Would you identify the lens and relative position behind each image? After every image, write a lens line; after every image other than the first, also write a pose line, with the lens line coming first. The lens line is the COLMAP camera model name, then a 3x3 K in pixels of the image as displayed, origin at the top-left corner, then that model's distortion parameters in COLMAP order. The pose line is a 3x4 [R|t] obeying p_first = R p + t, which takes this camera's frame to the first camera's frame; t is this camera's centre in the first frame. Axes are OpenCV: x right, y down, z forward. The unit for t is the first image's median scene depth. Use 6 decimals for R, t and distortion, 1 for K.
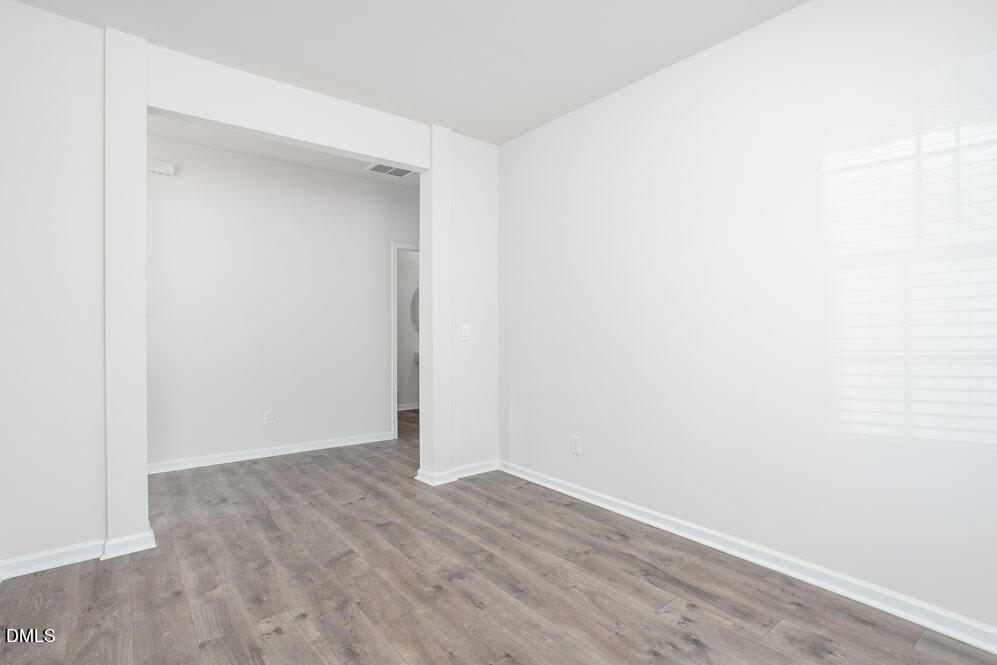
lens RADIAL K [[481.3, 0, 501.4], [0, 481.3, 336.1], [0, 0, 1]] dist [-0.018826, 0.006119]
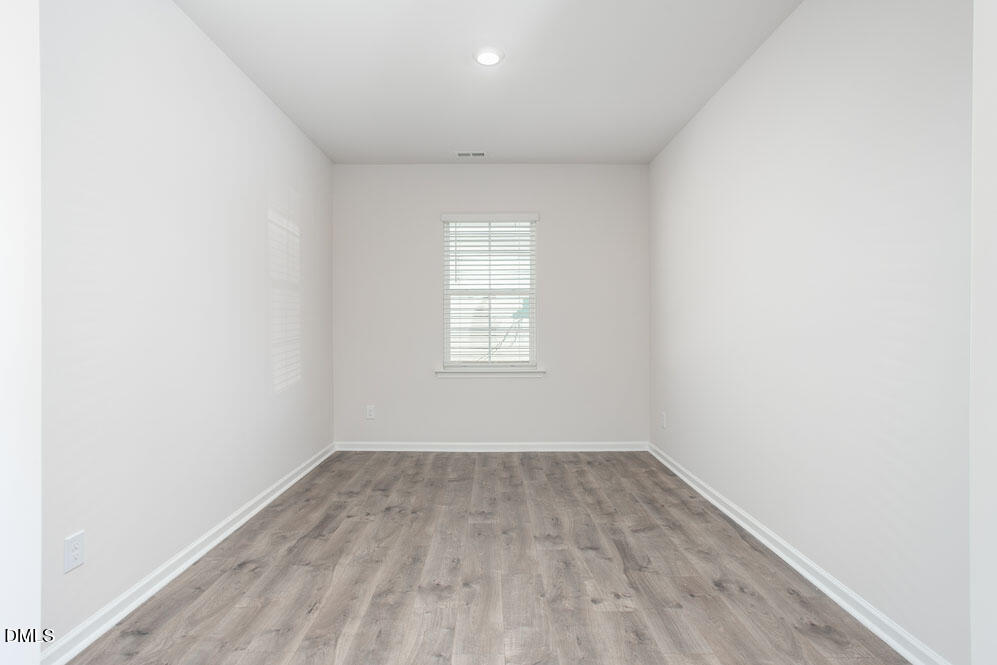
lens RADIAL K [[481.3, 0, 495.6], [0, 481.3, 330.7], [0, 0, 1]] dist [-0.018826, 0.006119]
pose [[-0.777711, -0.007432, 0.628578, -0.802401], [0.007580, 0.999747, 0.021199, -0.024149], [-0.628577, 0.021252, -0.777457, 1.726608]]
